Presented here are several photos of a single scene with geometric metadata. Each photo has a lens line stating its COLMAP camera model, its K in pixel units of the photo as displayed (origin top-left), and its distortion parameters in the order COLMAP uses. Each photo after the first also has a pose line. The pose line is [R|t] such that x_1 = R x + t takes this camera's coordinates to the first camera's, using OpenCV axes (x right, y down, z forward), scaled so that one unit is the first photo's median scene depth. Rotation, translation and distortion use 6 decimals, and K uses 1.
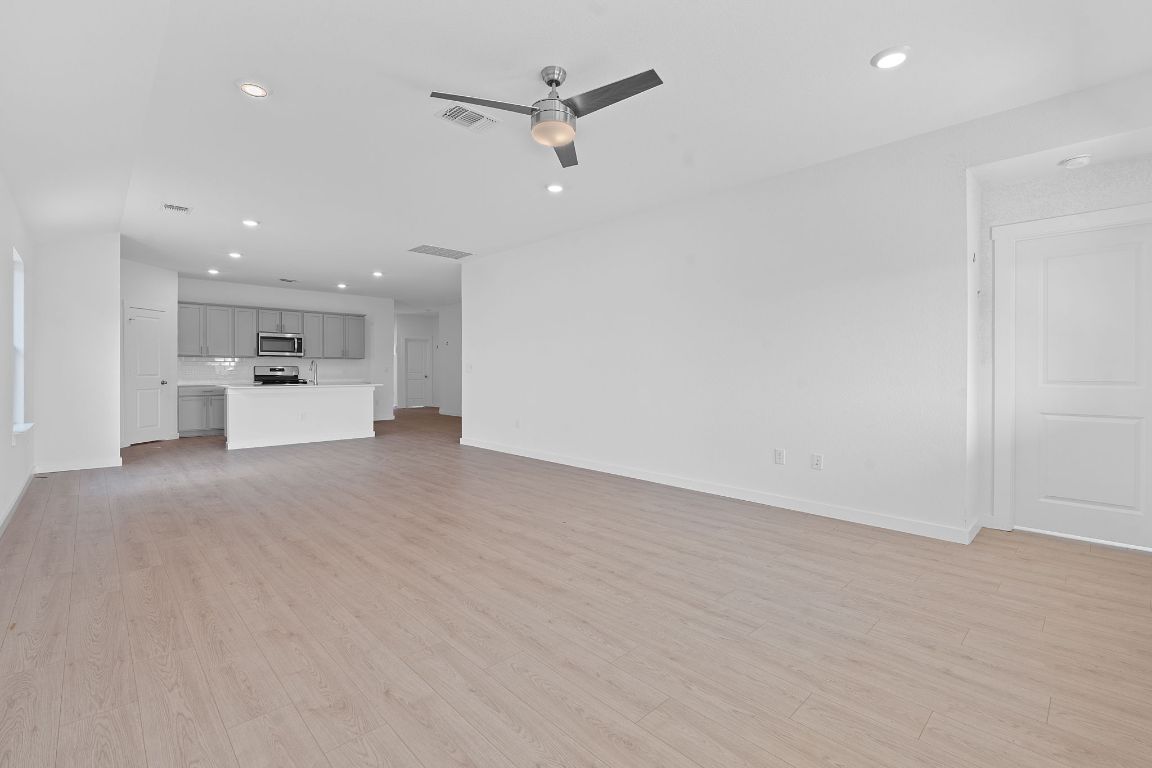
lens RADIAL K [[511.1, 0, 581.4], [0, 511.1, 367.4], [0, 0, 1]] dist [-0.008566, 0.000179]
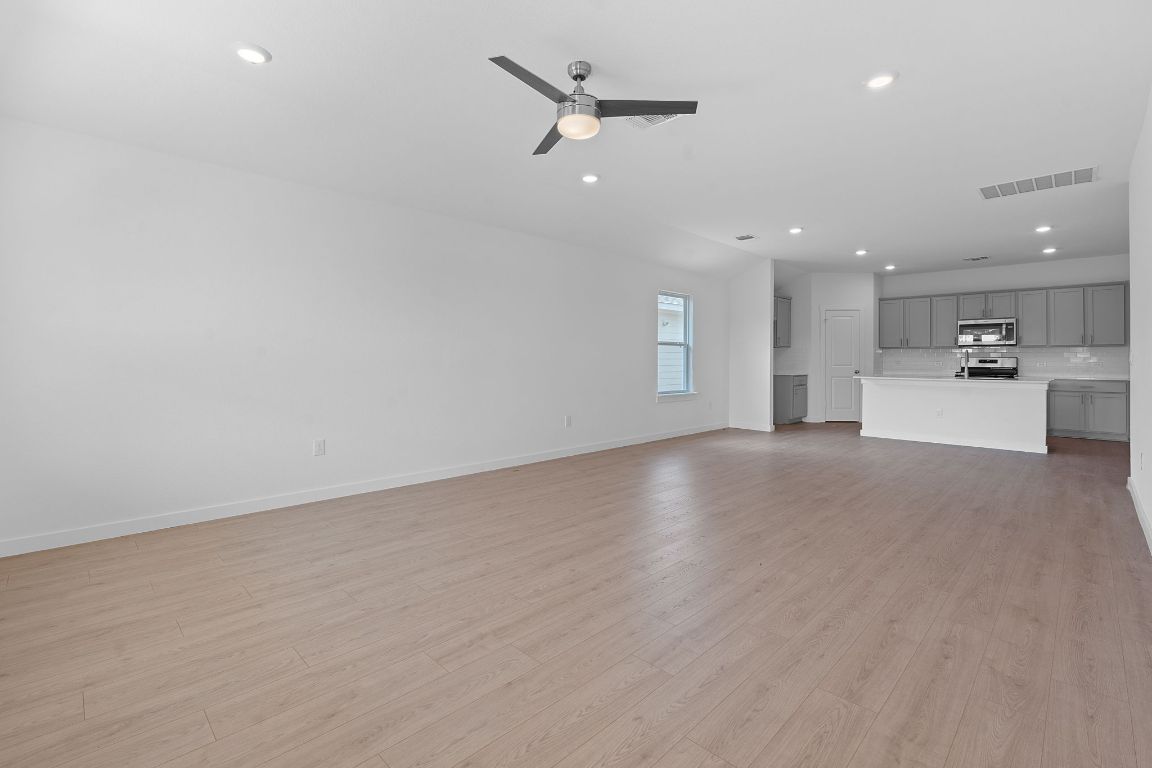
lens RADIAL K [[513.2, 0, 571.9], [0, 513.2, 360.0], [0, 0, 1]] dist [-0.009009, 0.000103]
pose [[0.014046, 0.000418, -0.999901, 0.693166], [0.000490, 1.000000, 0.000425, 0.005322], [0.999901, -0.000496, 0.014045, 0.701429]]
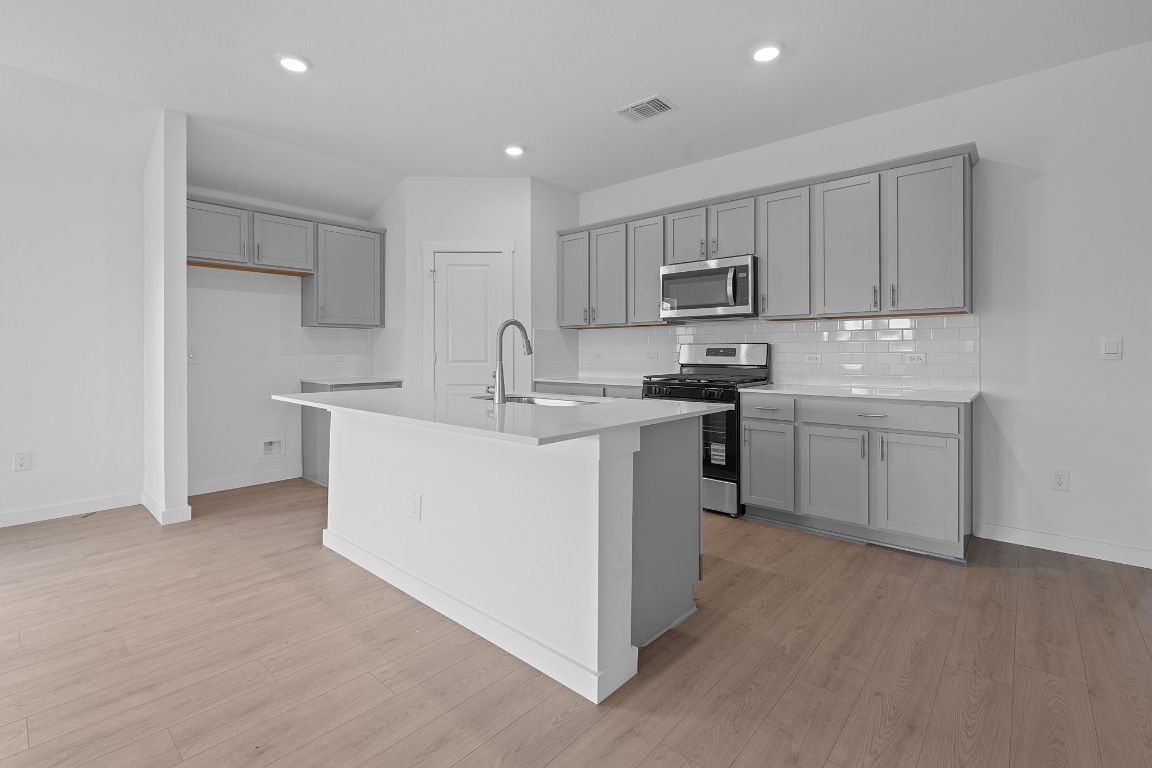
lens RADIAL K [[520.4, 0, 581.1], [0, 520.4, 352.5], [0, 0, 1]] dist [0.010353, -0.000058]
pose [[0.066777, -0.001137, -0.997767, -0.466866], [0.008270, 0.999966, -0.000586, 0.011795], [0.997734, -0.008212, 0.066784, 2.203440]]
